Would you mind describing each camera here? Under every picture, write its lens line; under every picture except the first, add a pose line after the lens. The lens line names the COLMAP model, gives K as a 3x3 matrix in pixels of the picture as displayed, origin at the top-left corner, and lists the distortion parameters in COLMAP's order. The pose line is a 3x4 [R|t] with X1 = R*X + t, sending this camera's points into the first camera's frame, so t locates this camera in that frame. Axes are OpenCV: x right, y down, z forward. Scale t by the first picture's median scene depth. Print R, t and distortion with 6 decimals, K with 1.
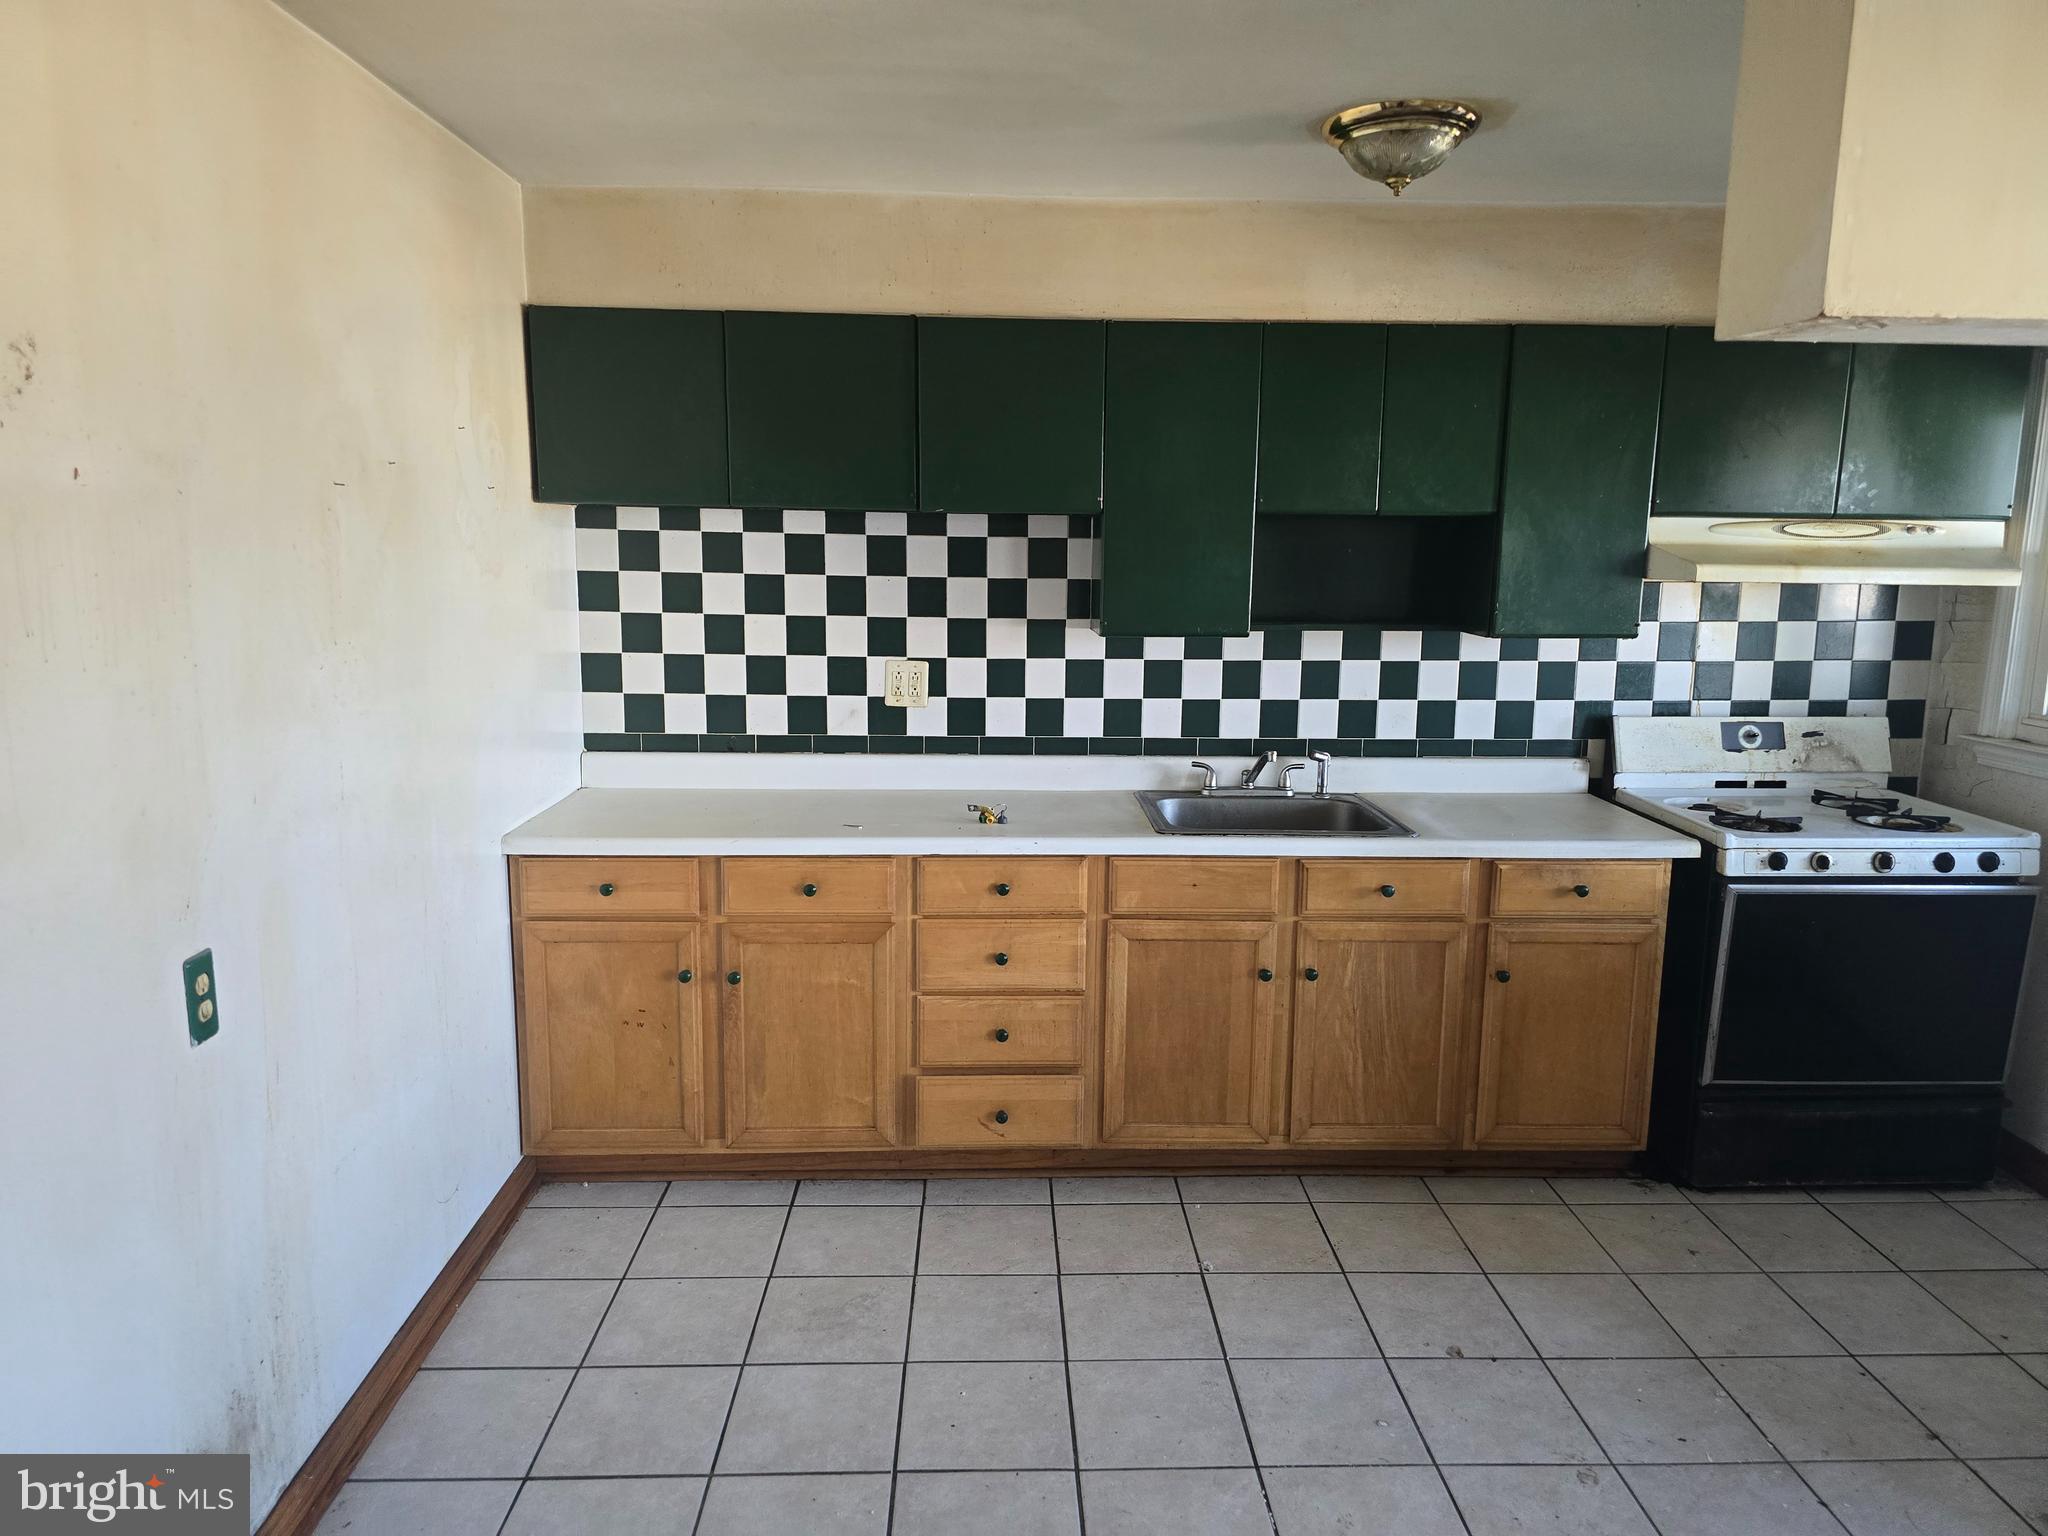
lens RADIAL K [[1376.9, 0, 1041.3], [0, 1376.9, 766.4], [0, 0, 1]] dist [0.064262, -0.065458]
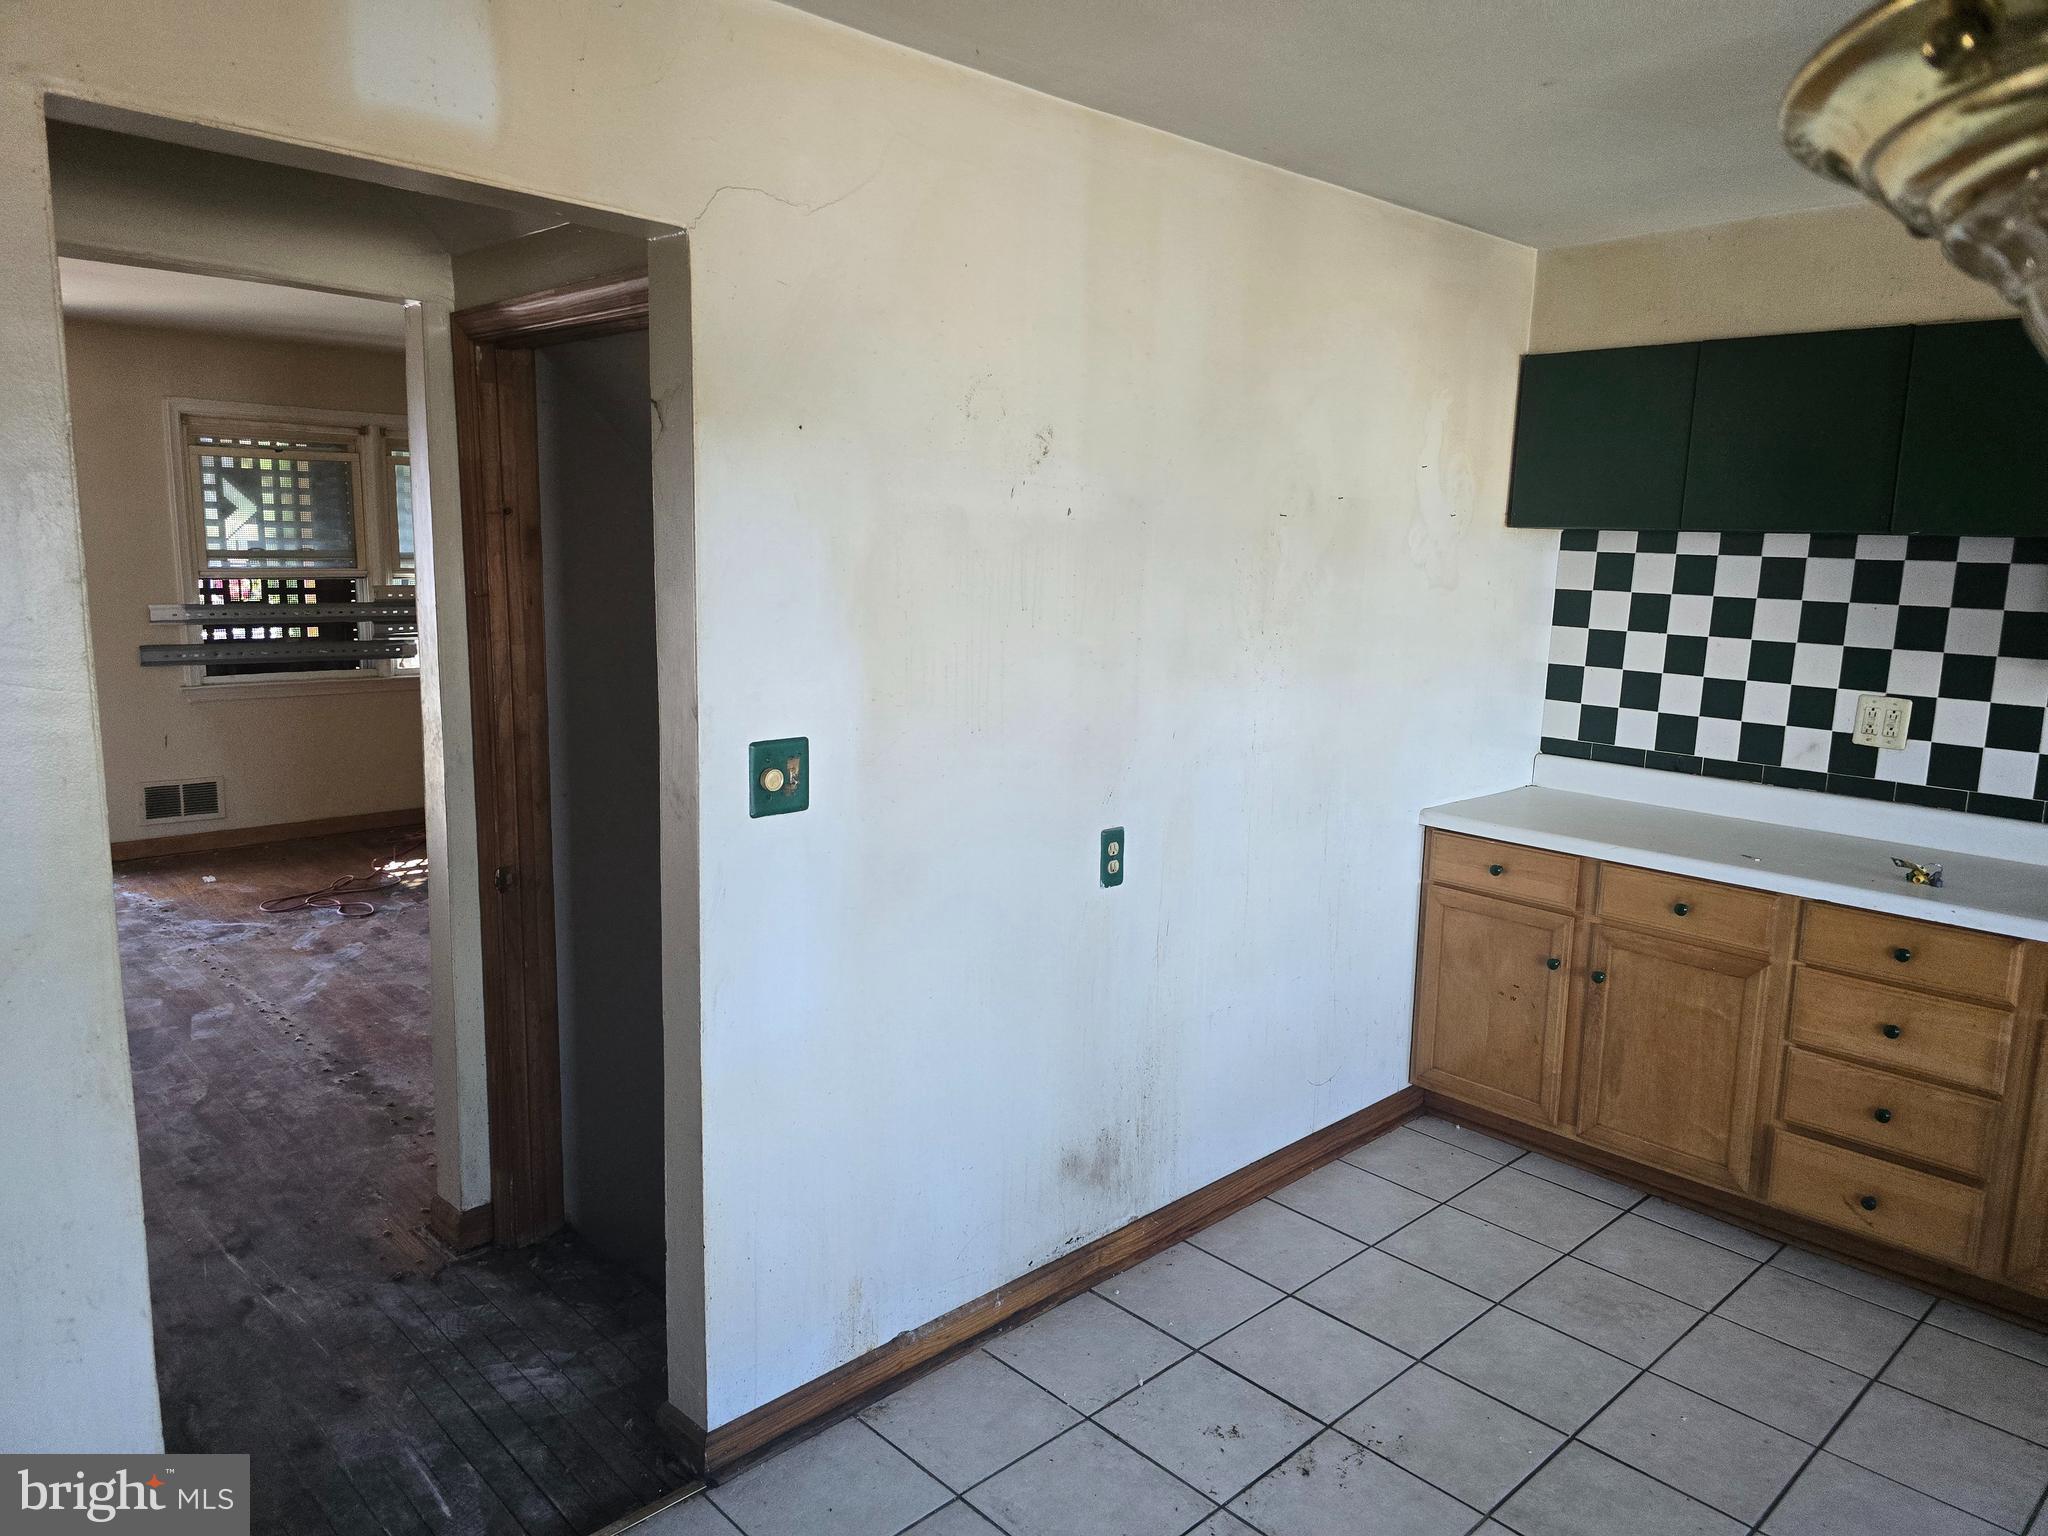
lens RADIAL K [[1376.9, 0, 1027.0], [0, 1376.9, 771.4], [0, 0, 1]] dist [0.064262, -0.065458]
pose [[0.660104, 0.134981, -0.738947, 0.247390], [-0.143087, 0.988306, 0.052710, 0.004592], [0.737420, 0.070939, 0.671699, -0.043050]]
